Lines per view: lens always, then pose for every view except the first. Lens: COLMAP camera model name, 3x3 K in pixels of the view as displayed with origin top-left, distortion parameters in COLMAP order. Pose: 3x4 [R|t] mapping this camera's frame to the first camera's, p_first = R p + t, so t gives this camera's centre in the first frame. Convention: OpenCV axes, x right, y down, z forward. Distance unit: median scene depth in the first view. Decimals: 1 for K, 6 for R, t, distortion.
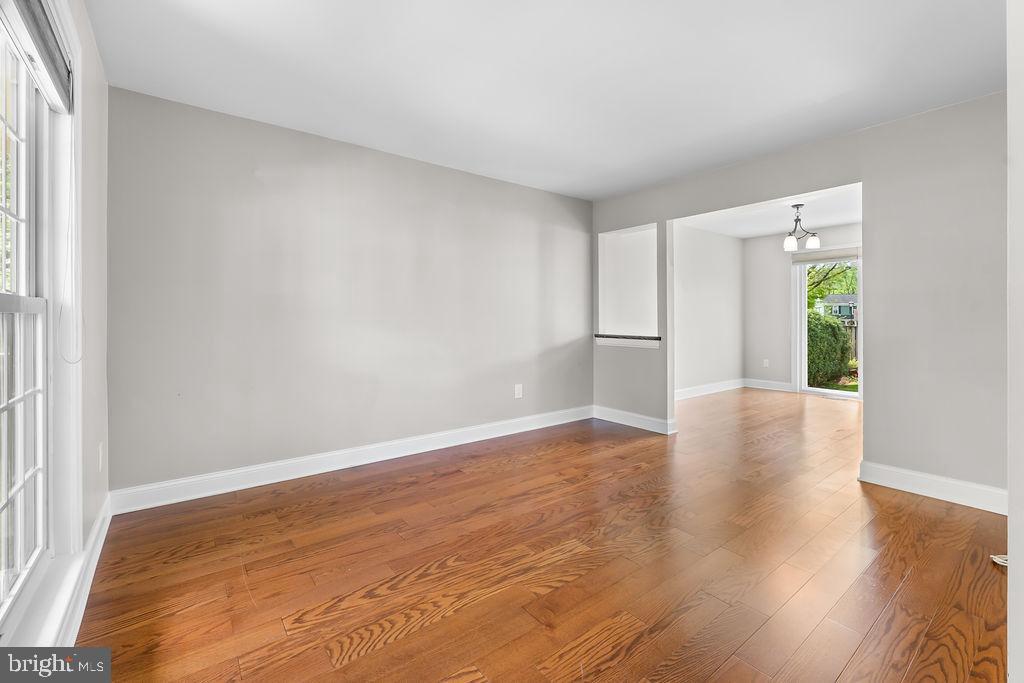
lens RADIAL K [[438.3, 0, 511.1], [0, 438.3, 325.2], [0, 0, 1]] dist [-0.011283, 0.000049]
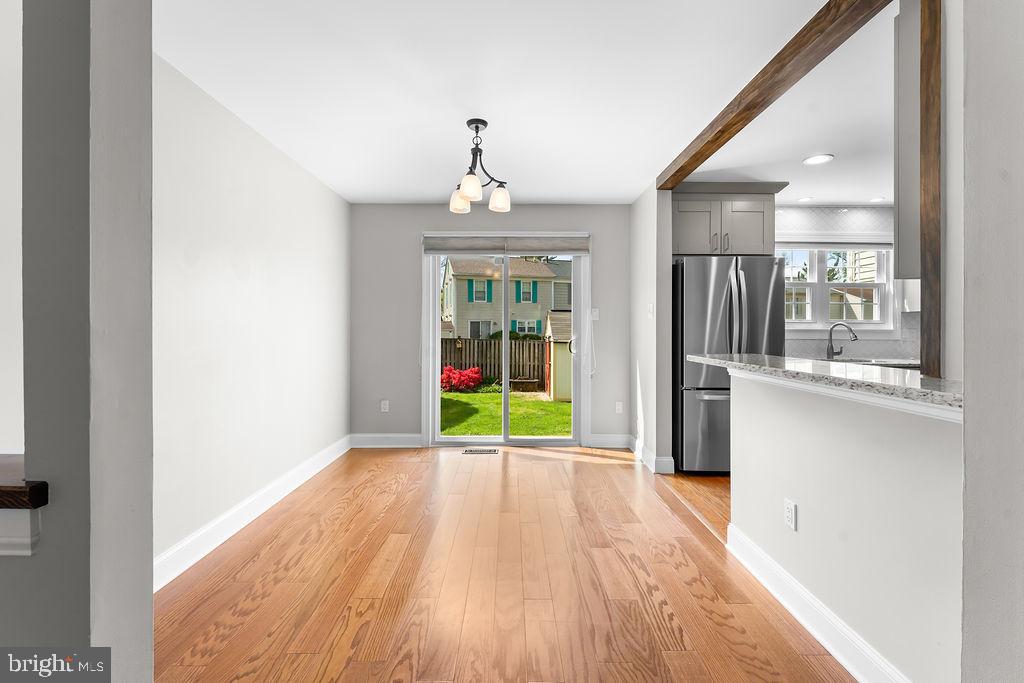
lens RADIAL K [[438.3, 0, 511.1], [0, 438.3, 325.2], [0, 0, 1]] dist [-0.011283, 0.000049]
pose [[0.622472, 0.007541, 0.782606, 0.213842], [-0.001901, 0.999965, -0.008123, -0.025458], [-0.782640, 0.003569, 0.622464, 0.490993]]
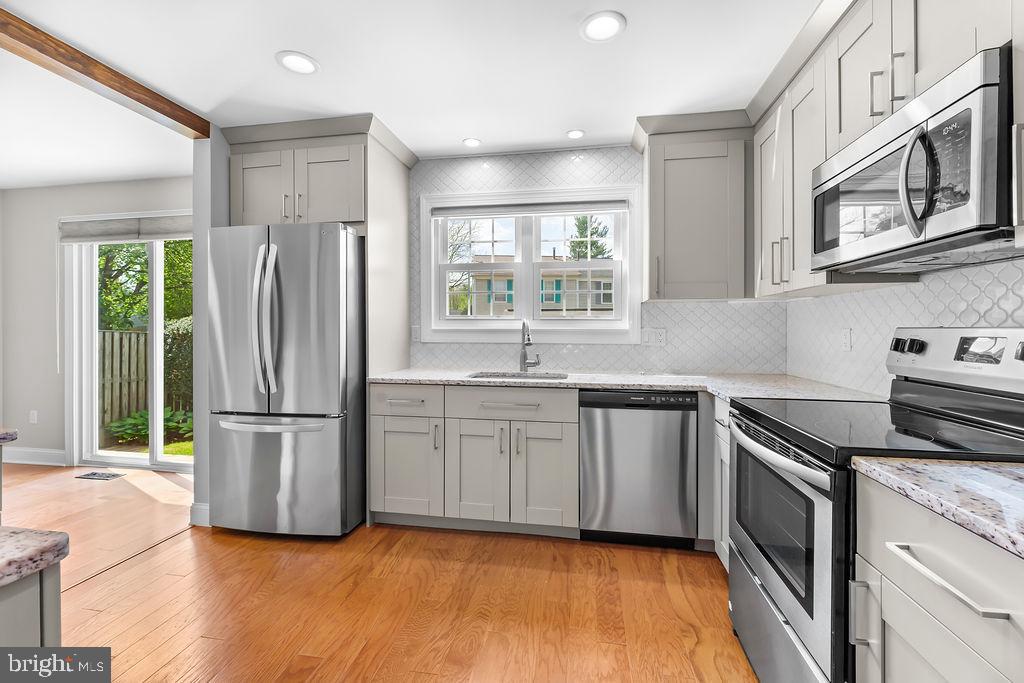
lens RADIAL K [[438.3, 0, 511.1], [0, 438.3, 325.2], [0, 0, 1]] dist [-0.011283, 0.000049]
pose [[0.745173, 0.008774, 0.666813, 0.706439], [-0.001719, 0.999935, -0.011237, -0.024499], [-0.666869, 0.007227, 0.745140, 0.196492]]
